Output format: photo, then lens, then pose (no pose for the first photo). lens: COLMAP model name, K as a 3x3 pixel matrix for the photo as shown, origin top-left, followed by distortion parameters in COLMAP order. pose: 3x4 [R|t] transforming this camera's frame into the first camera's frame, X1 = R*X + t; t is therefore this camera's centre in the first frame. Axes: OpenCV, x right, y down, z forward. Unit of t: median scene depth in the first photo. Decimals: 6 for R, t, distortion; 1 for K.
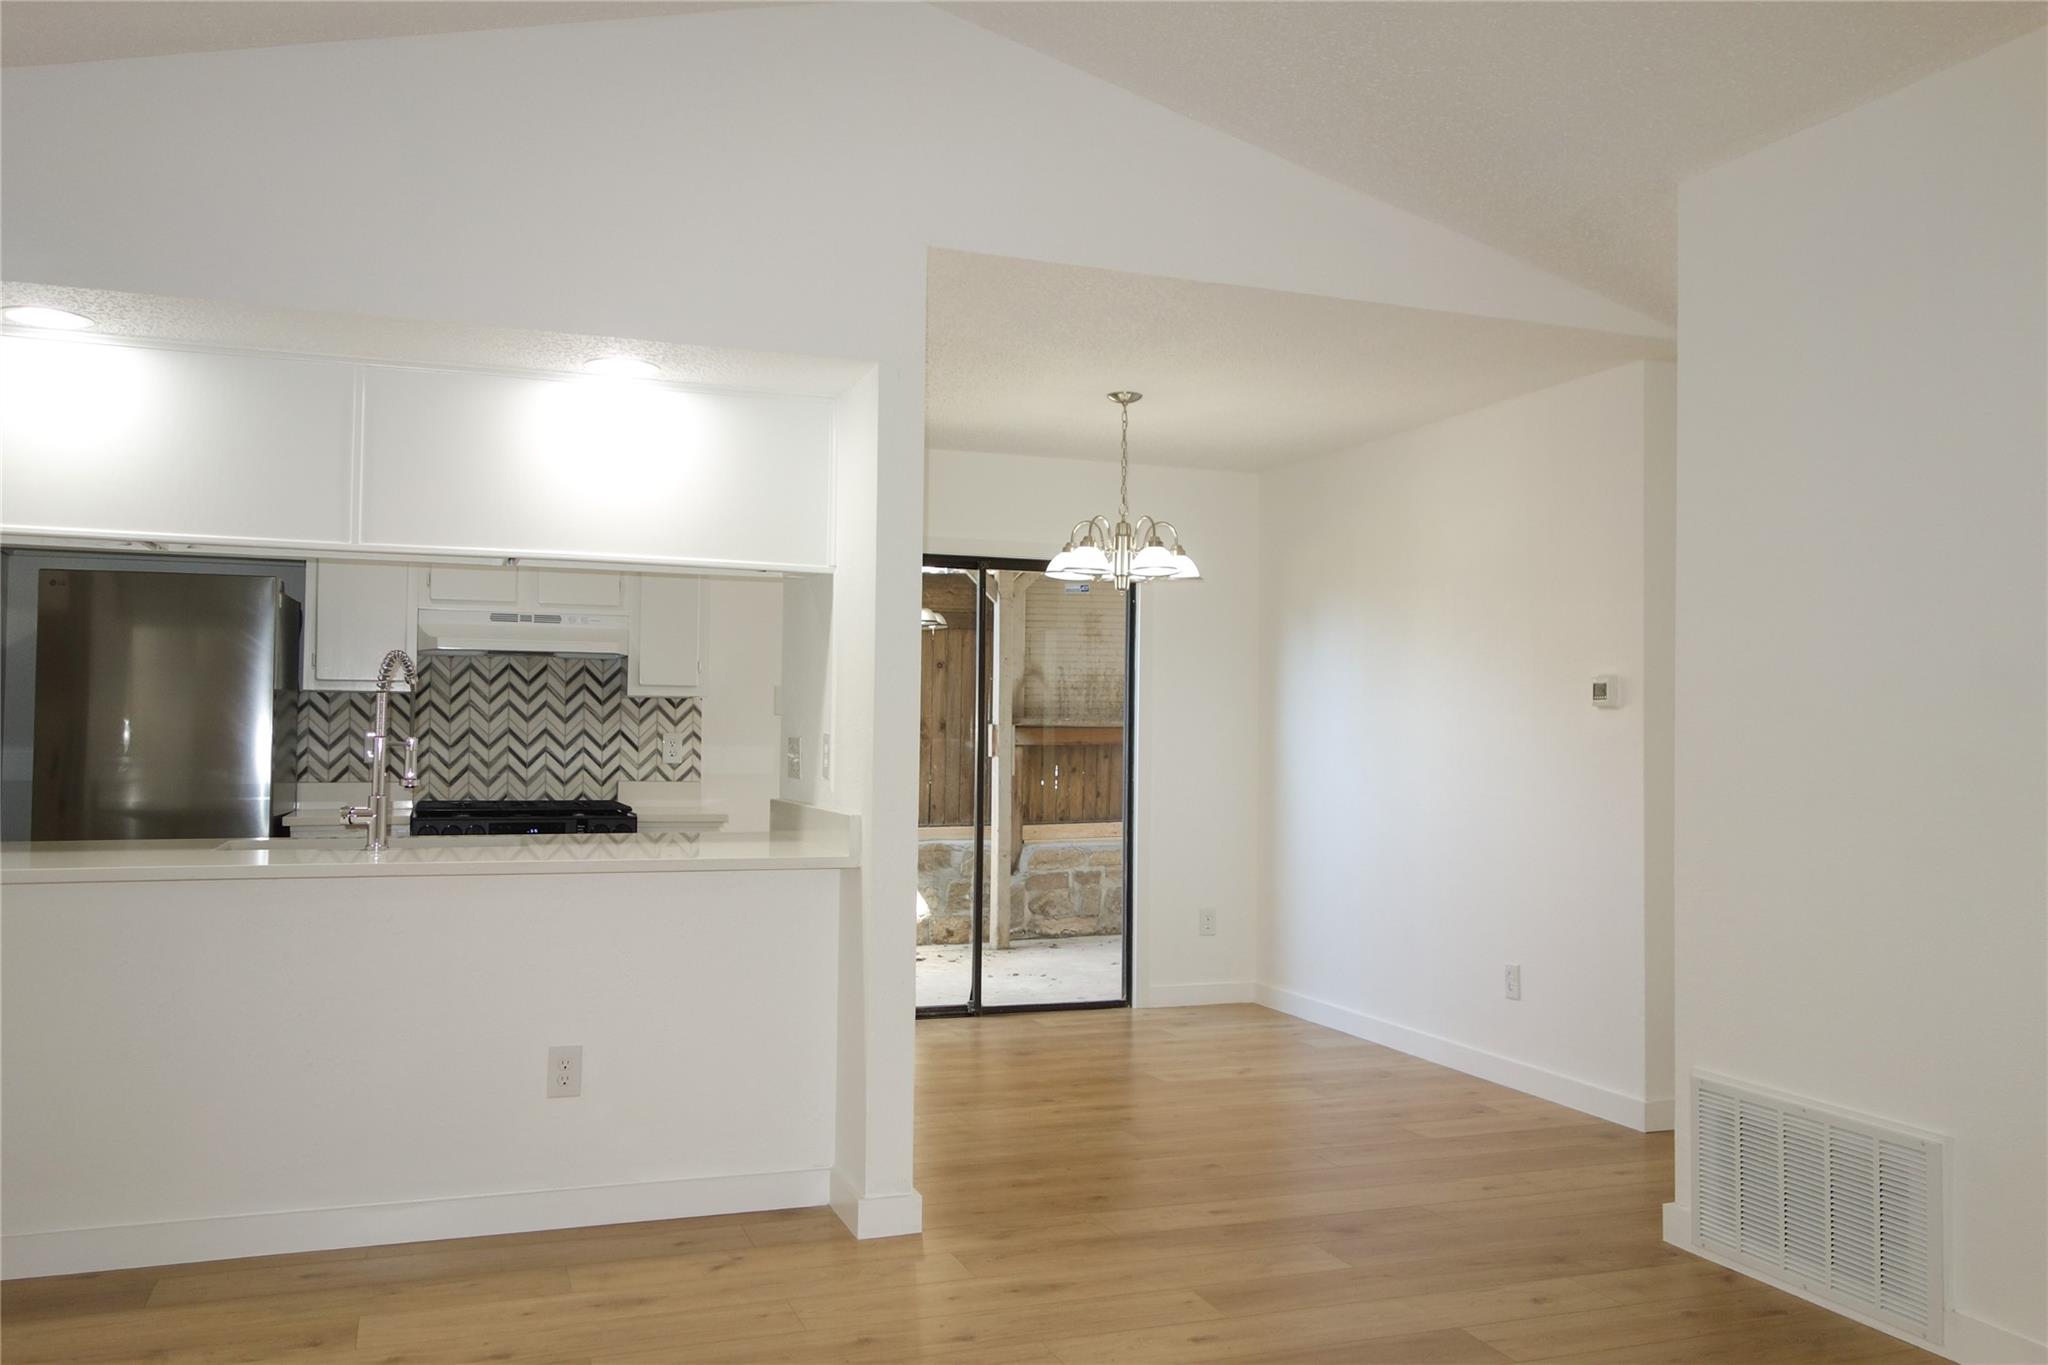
lens RADIAL K [[1617.4, 0, 1020.8], [0, 1617.4, 686.8], [0, 0, 1]] dist [0.012153, -0.008509]
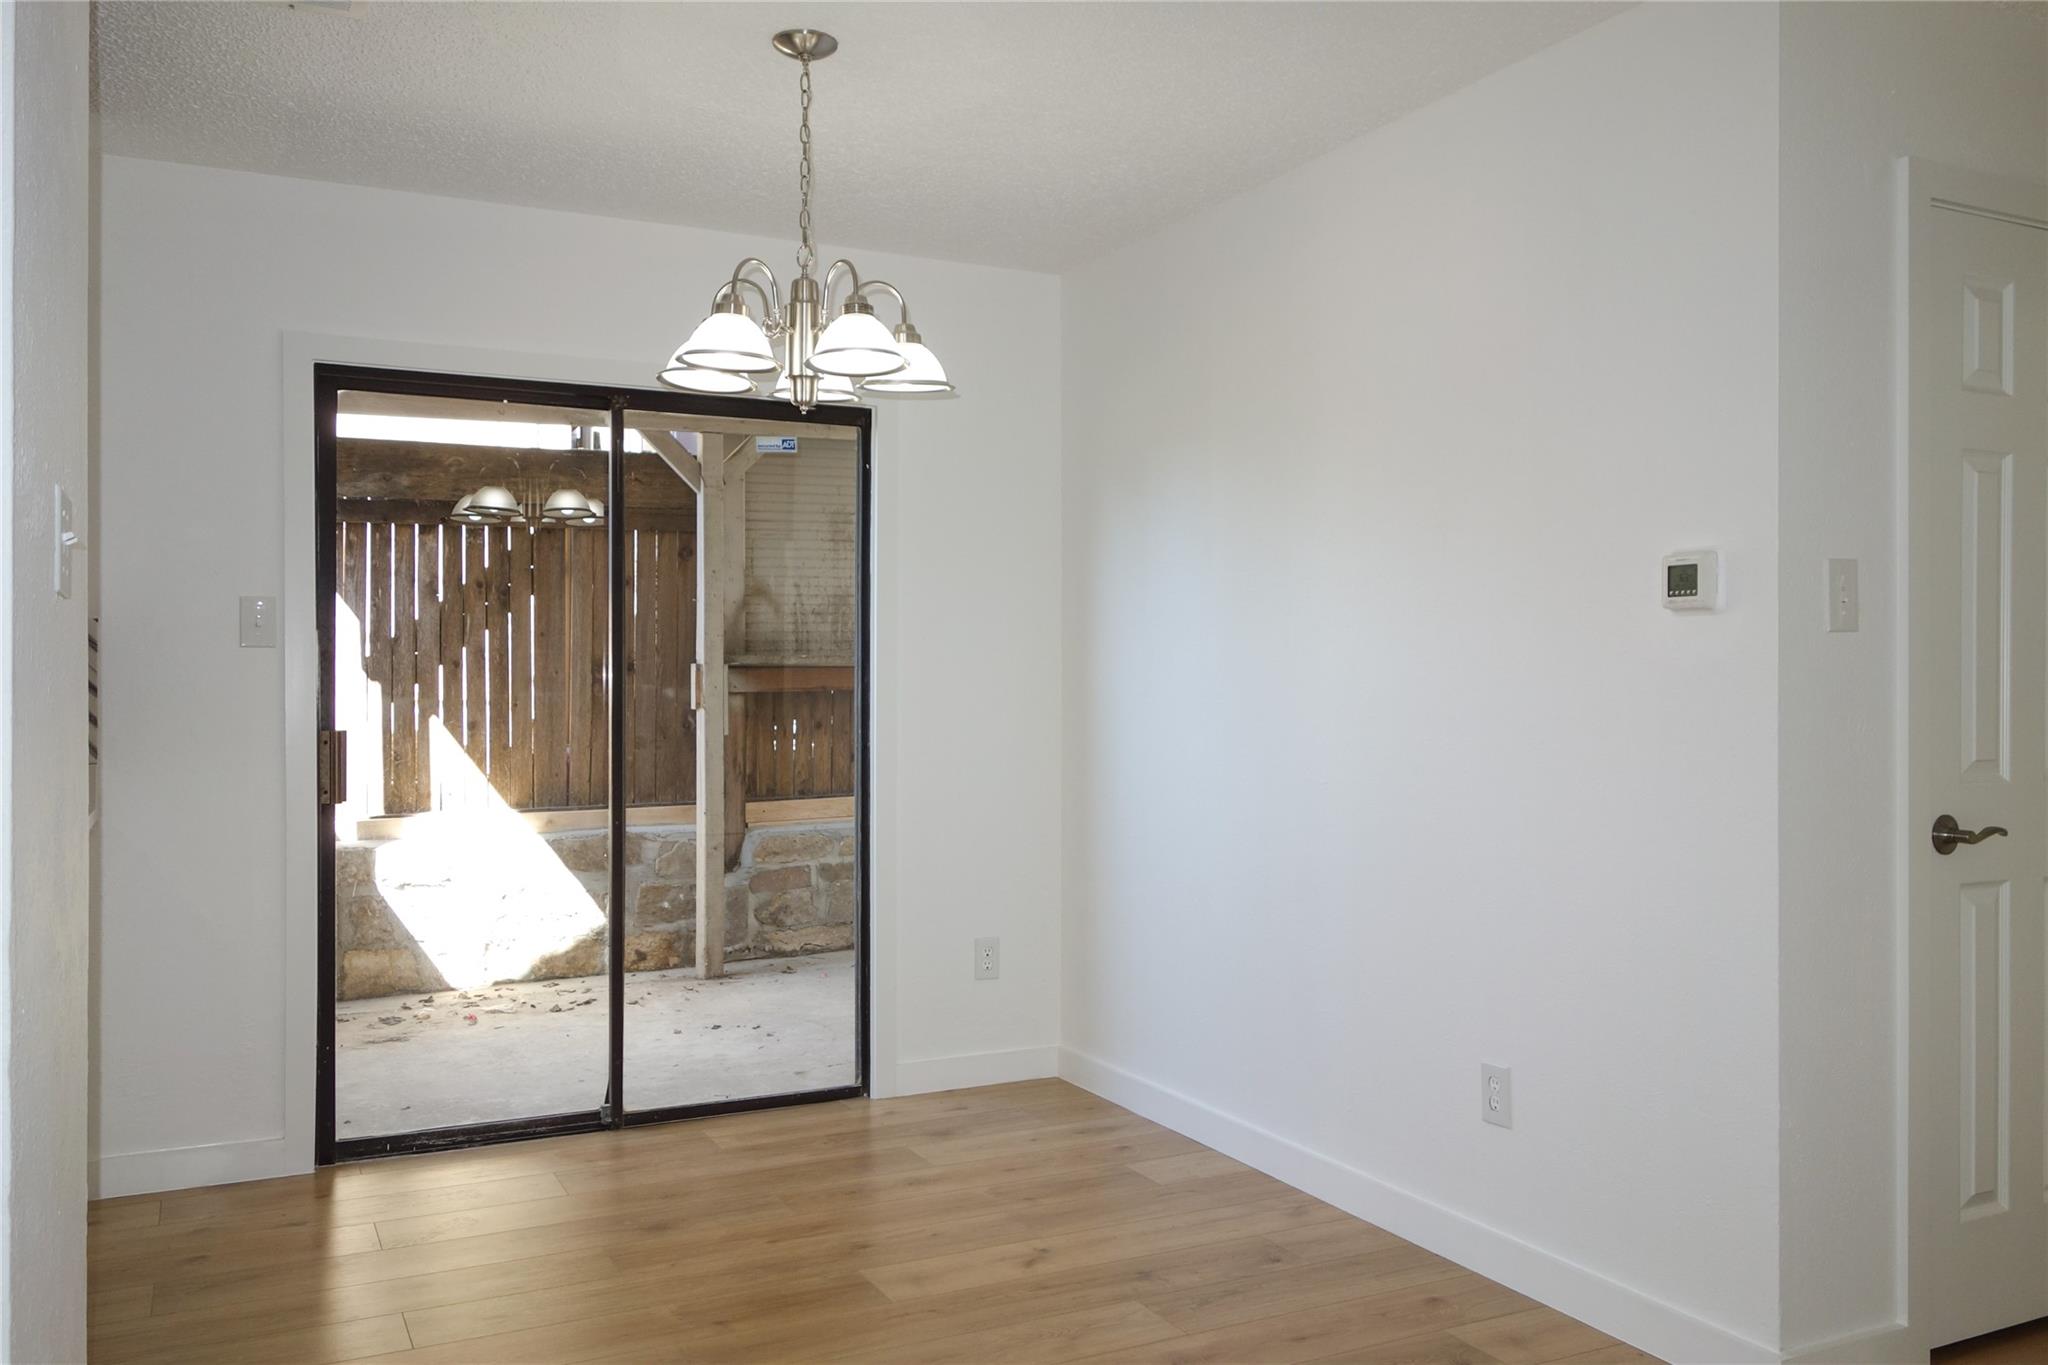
lens RADIAL K [[1617.4, 0, 1020.8], [0, 1617.4, 686.8], [0, 0, 1]] dist [0.012153, -0.008509]
pose [[0.993700, -0.011280, 0.111500, 0.065624], [0.007535, 0.999395, 0.033947, 0.014925], [-0.111816, -0.032893, 0.993184, 0.403065]]
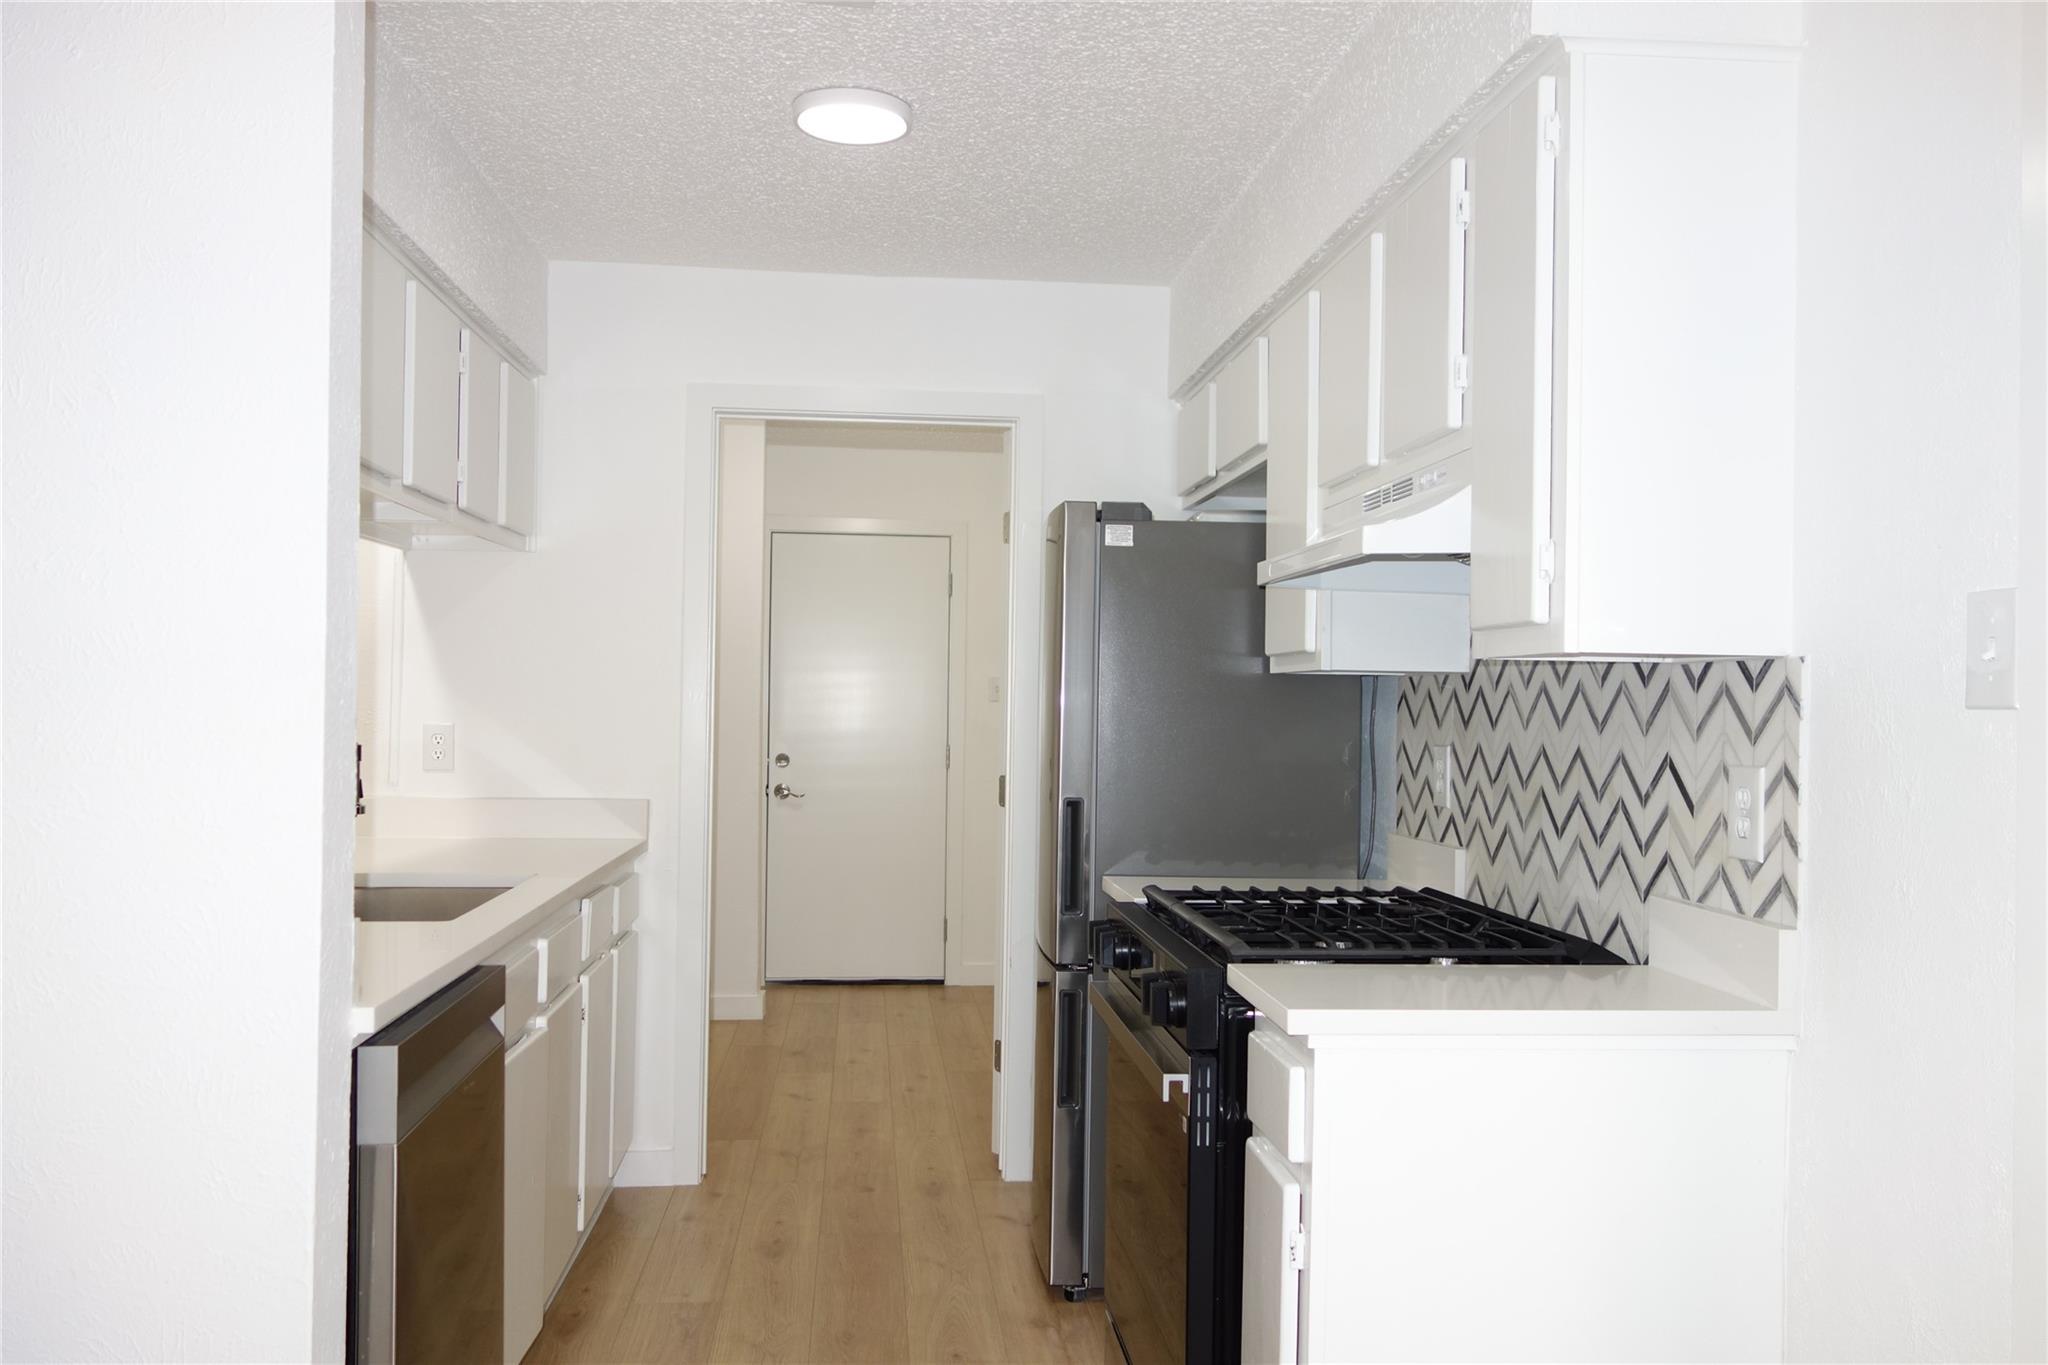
lens RADIAL K [[1617.4, 0, 1020.8], [0, 1617.4, 686.8], [0, 0, 1]] dist [0.012153, -0.008509]
pose [[-0.258671, -0.024601, -0.965652, 0.140907], [0.010741, 0.999541, -0.028341, 0.020478], [0.965906, -0.017703, -0.258288, 0.962161]]
